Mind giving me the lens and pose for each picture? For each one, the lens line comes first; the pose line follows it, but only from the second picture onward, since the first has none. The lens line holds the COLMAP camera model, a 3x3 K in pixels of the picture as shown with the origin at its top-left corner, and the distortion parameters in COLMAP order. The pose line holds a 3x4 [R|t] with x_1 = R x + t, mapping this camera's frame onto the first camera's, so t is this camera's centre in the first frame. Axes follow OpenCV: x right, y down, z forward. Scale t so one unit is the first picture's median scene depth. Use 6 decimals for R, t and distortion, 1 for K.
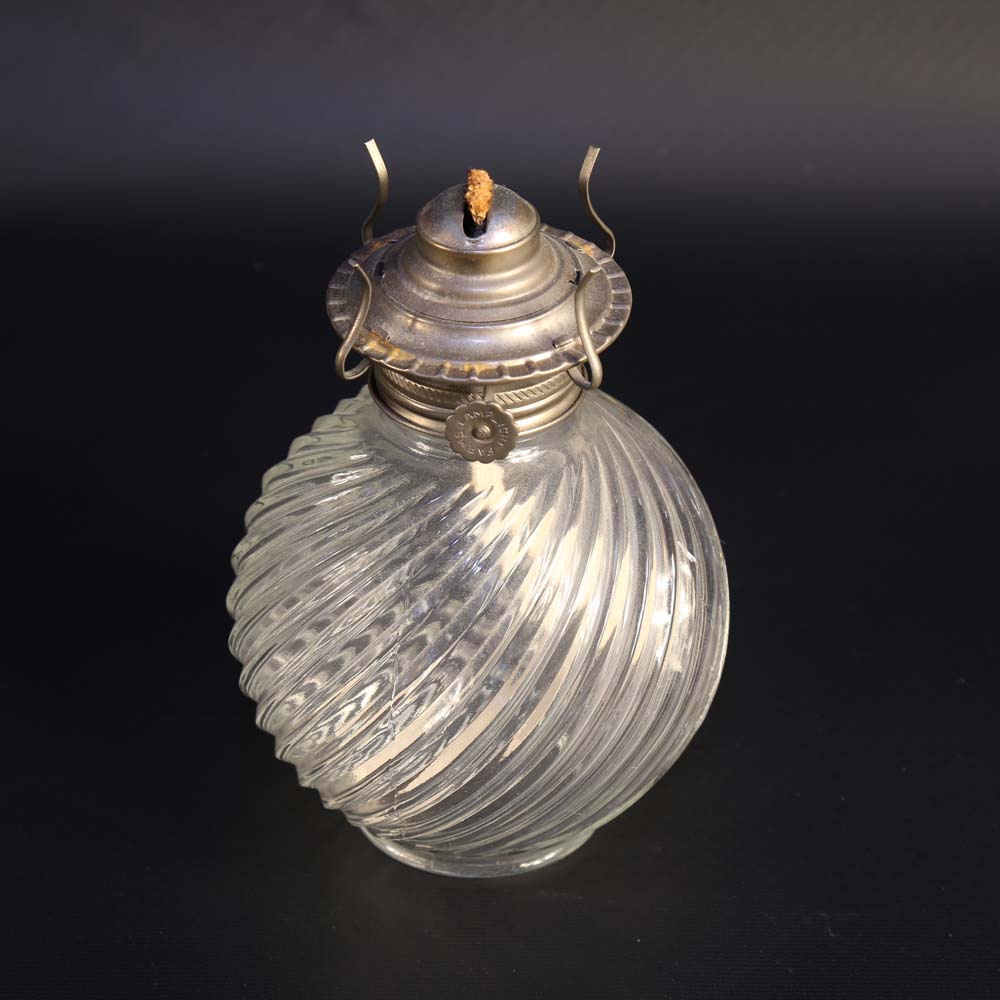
lens RADIAL K [[4383.9, 0, 501.0], [0, 4383.9, 500.9], [0, 0, 1]] dist [0.567261, 0.000000]
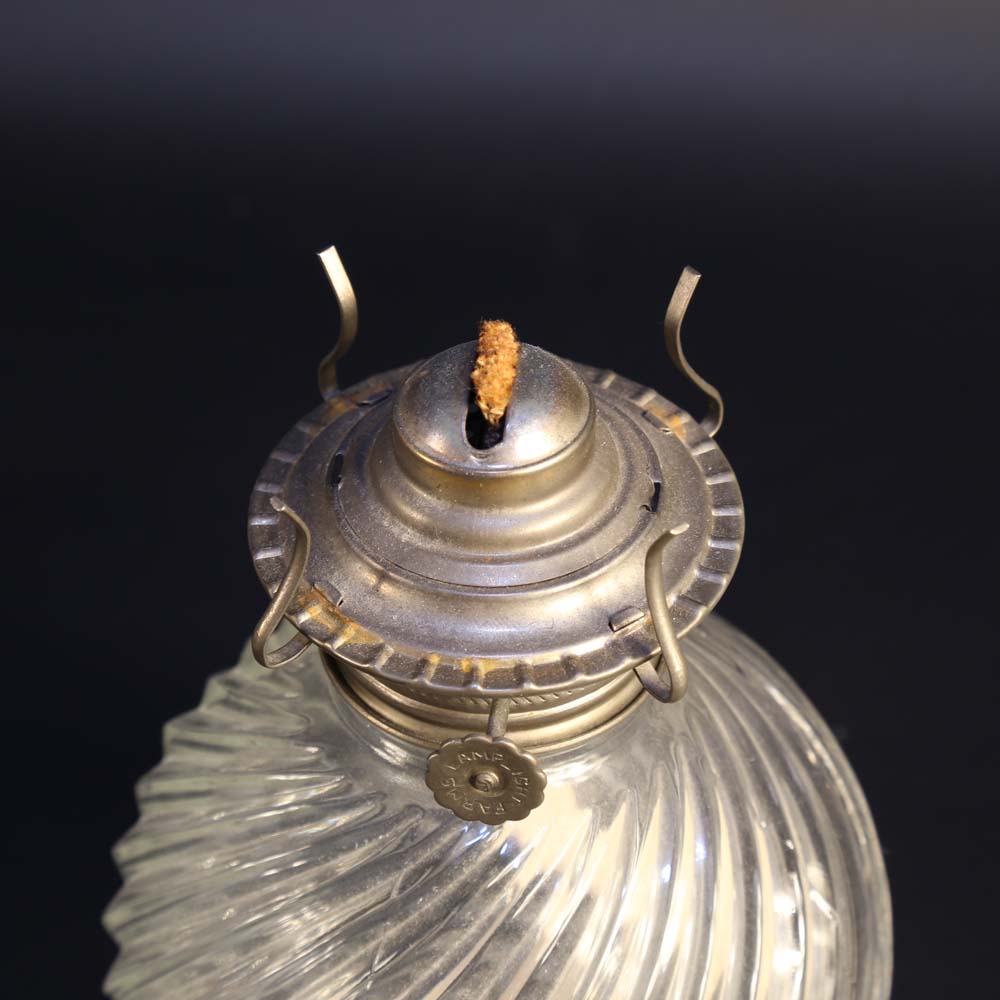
lens RADIAL K [[4383.9, 0, 504.7], [0, 4383.9, 503.9], [0, 0, 1]] dist [0.567261, 0.000000]
pose [[0.998811, 0.028481, -0.039561, 0.020711], [-0.022980, 0.990831, 0.133135, -0.131243], [0.042990, -0.132067, 0.990308, 0.393044]]
